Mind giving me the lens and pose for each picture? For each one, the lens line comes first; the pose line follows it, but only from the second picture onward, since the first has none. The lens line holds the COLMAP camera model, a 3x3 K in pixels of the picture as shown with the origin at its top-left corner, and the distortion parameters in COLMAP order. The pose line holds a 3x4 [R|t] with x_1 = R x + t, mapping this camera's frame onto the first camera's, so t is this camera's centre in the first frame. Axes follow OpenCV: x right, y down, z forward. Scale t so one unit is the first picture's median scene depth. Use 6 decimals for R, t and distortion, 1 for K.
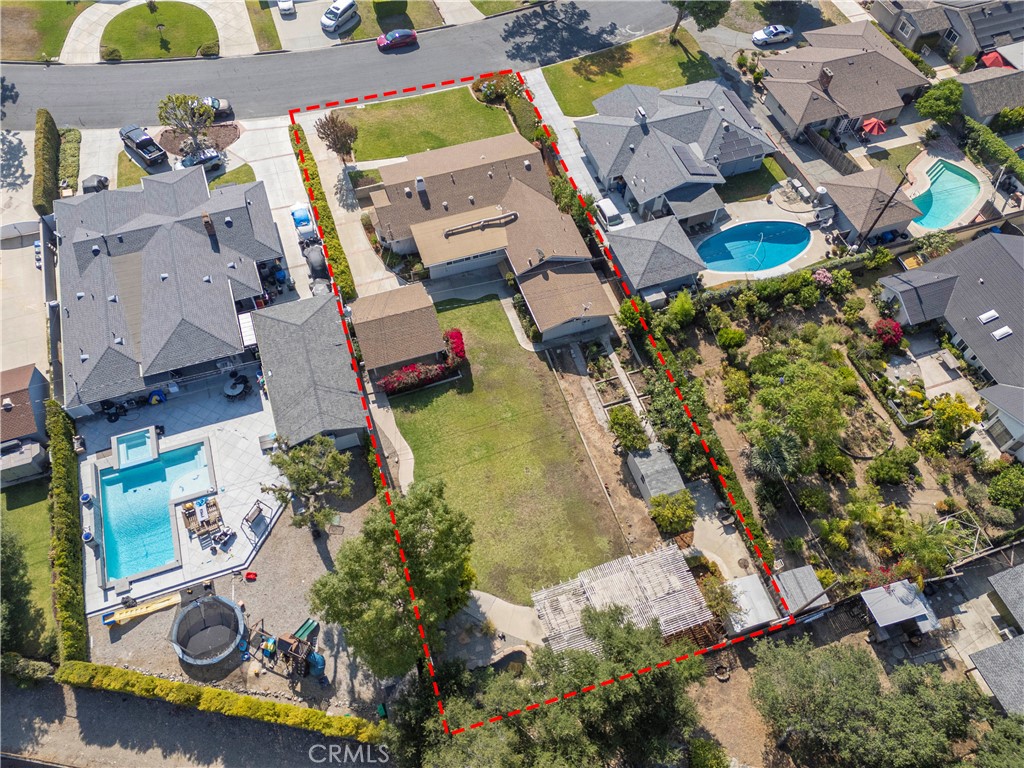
lens RADIAL K [[752.4, 0, 515.1], [0, 752.4, 384.9], [0, 0, 1]] dist [0.062658, -0.059685]
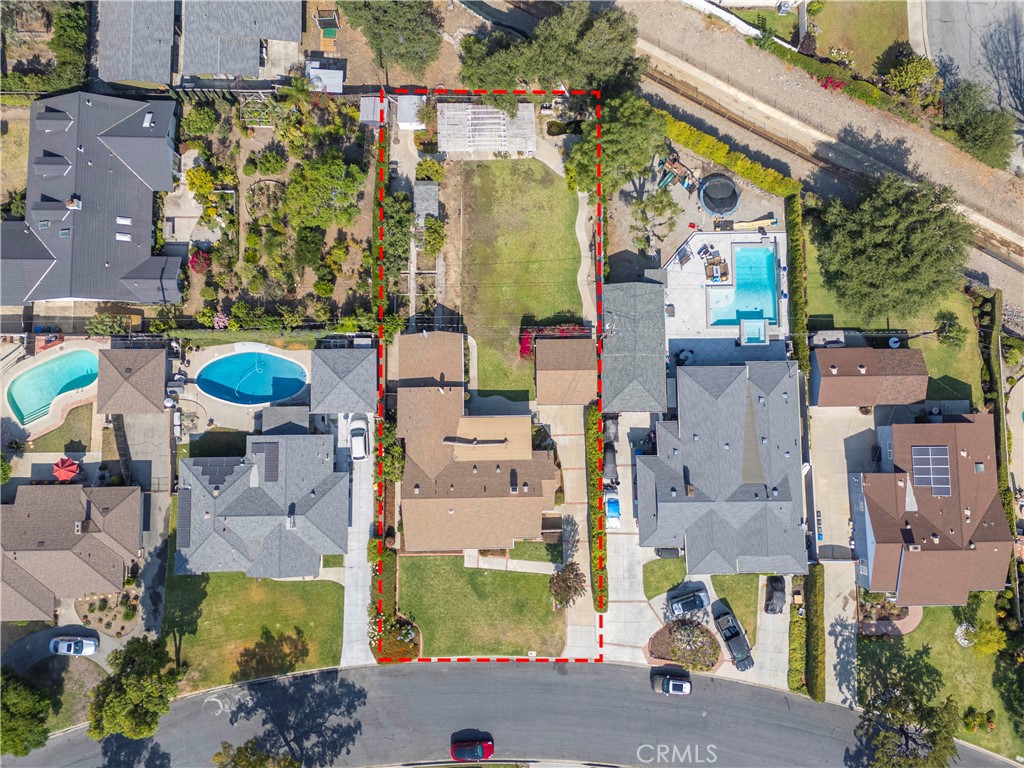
lens RADIAL K [[776.5, 0, 512.0], [0, 776.5, 384.0], [0, 0, 1]] dist [0.076694, -0.084175]
pose [[-0.945476, -0.324818, -0.023819, -0.041872], [0.244406, -0.755948, 0.607296, -0.892691], [-0.215267, 0.568362, 0.794119, -0.044860]]
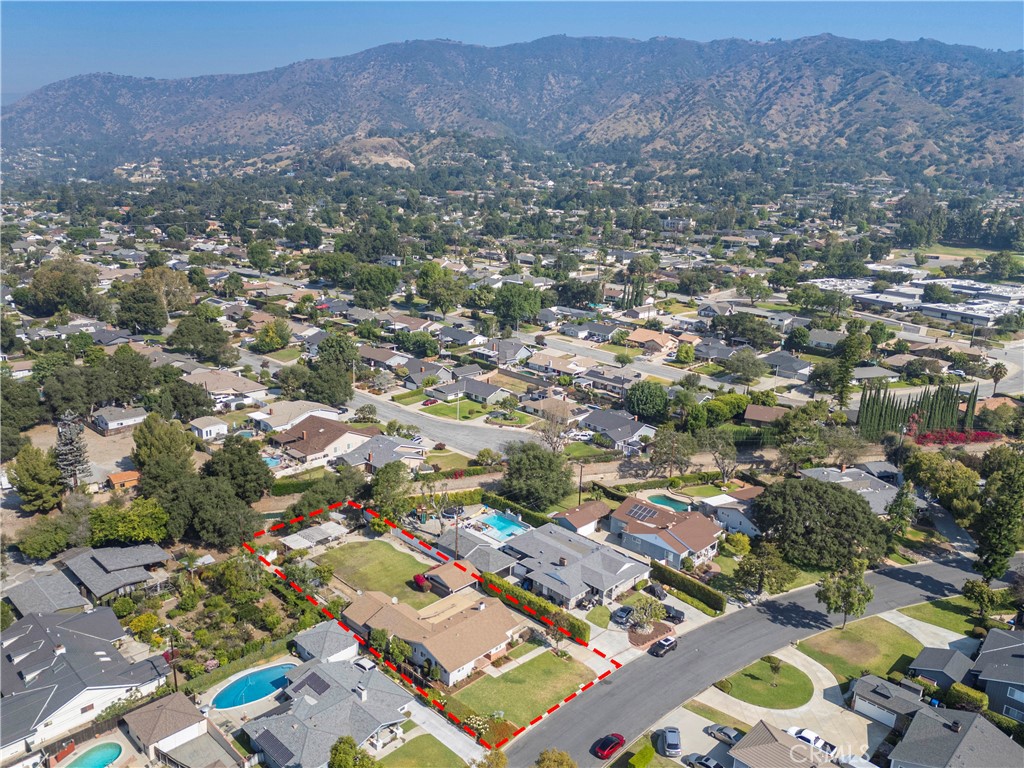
lens RADIAL K [[776.5, 0, 512.0], [0, 776.5, 384.0], [0, 0, 1]] dist [0.076694, -0.084175]
pose [[-0.890529, 0.065429, -0.450197, 0.550247], [-0.414134, 0.292983, 0.861774, -1.919112], [0.188285, 0.953876, -0.233814, 0.971165]]
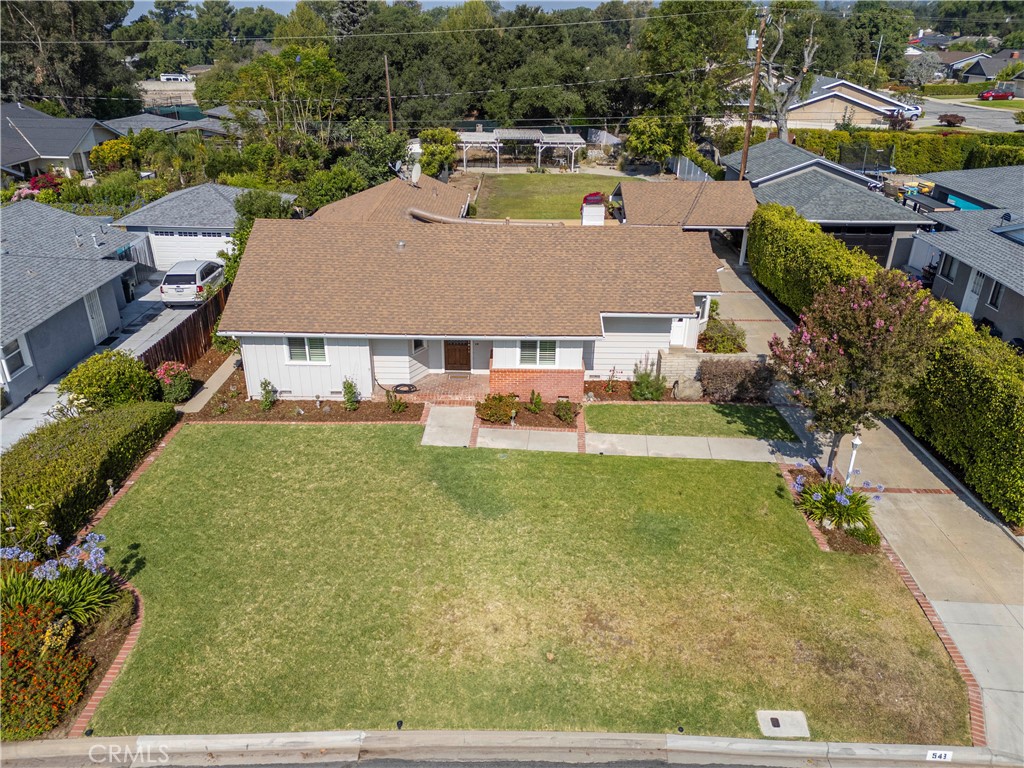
lens RADIAL K [[752.4, 0, 515.1], [0, 752.4, 384.9], [0, 0, 1]] dist [0.062658, -0.059685]
pose [[-0.942205, -0.173312, 0.286728, -0.222447], [0.264974, 0.138260, 0.954292, -0.660544], [-0.205033, 0.975114, -0.084347, 1.155530]]
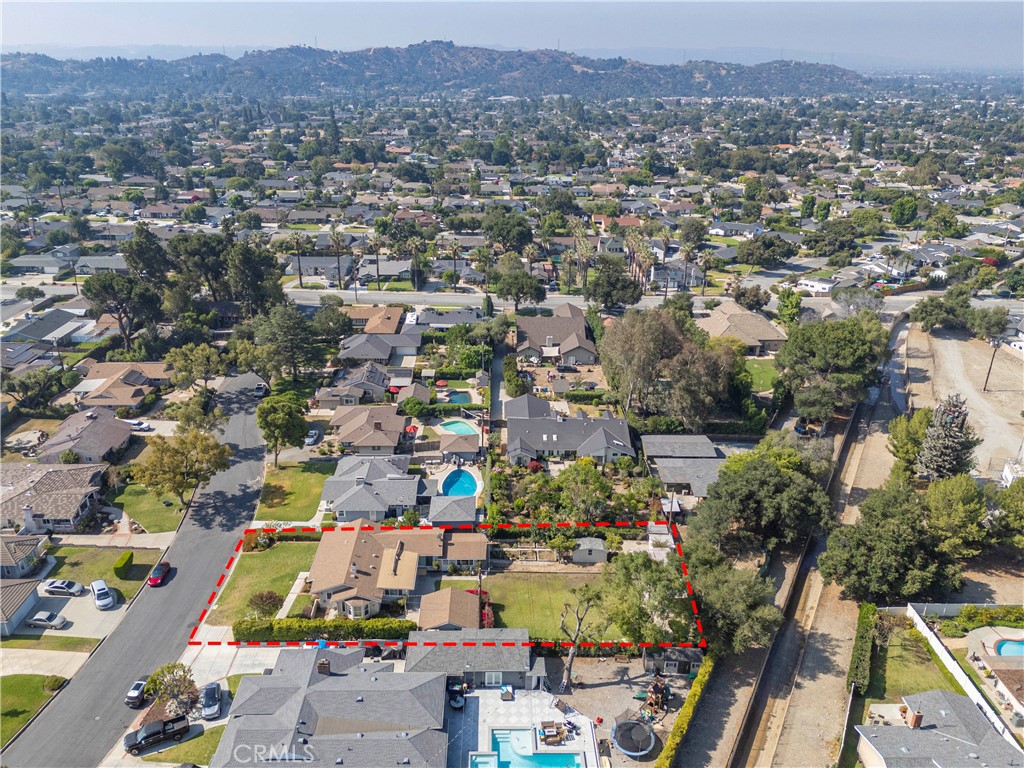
lens RADIAL K [[781.0, 0, 494.2], [0, 781.0, 384.0], [0, 0, 1]] dist [0.037048, -0.000507]
pose [[0.330062, -0.392619, 0.858434, -1.209171], [0.802119, 0.596091, -0.035777, -0.212439], [-0.497658, 0.700375, 0.511674, -0.145266]]
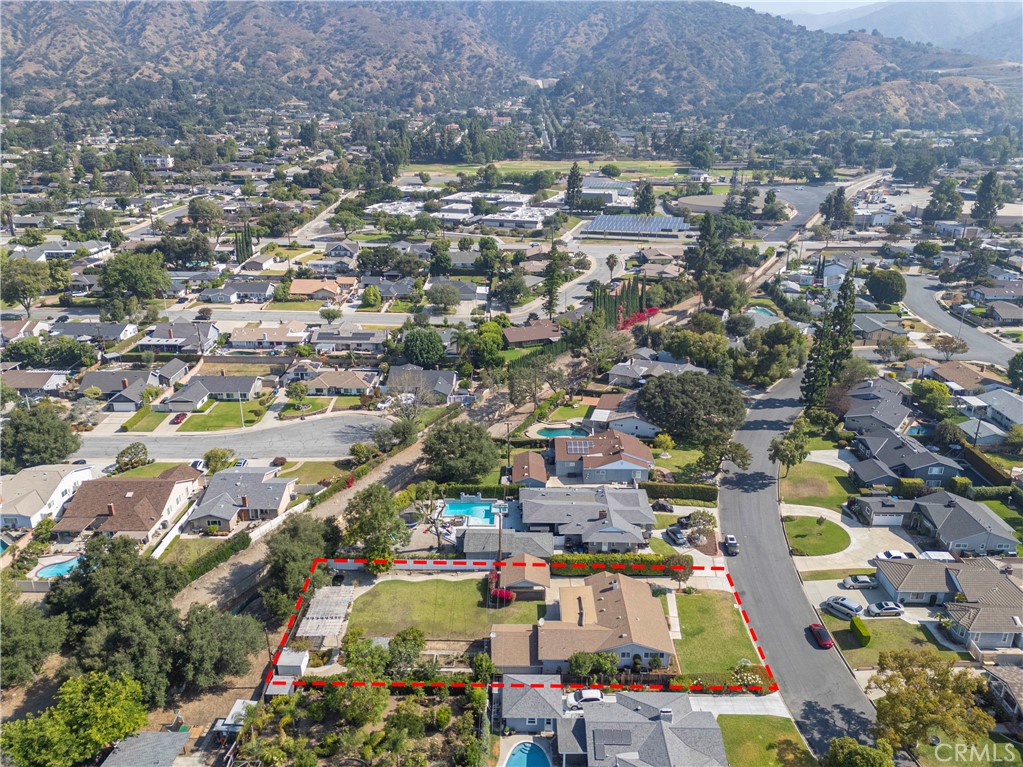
lens RADIAL K [[751.7, 0, 514.6], [0, 751.7, 384.4], [0, 0, 1]] dist [0.062658, -0.059685]
pose [[-0.339857, 0.303135, -0.890285, 1.238826], [-0.803341, 0.398650, 0.442404, -0.977685], [0.489020, 0.865556, 0.108037, 0.379754]]
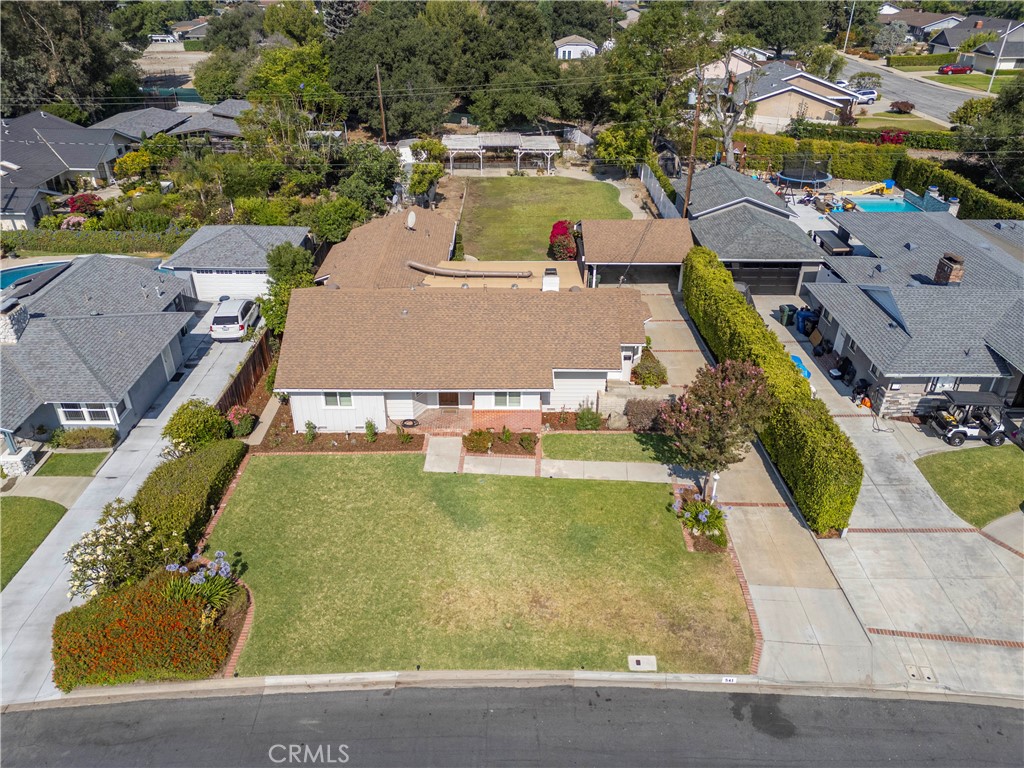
lens RADIAL K [[752.4, 0, 515.1], [0, 752.4, 384.9], [0, 0, 1]] dist [0.062658, -0.059685]
pose [[-0.947273, -0.186717, 0.260404, -0.257191], [0.254409, 0.055813, 0.965485, -0.786957], [-0.194806, 0.980827, -0.005368, 1.102293]]
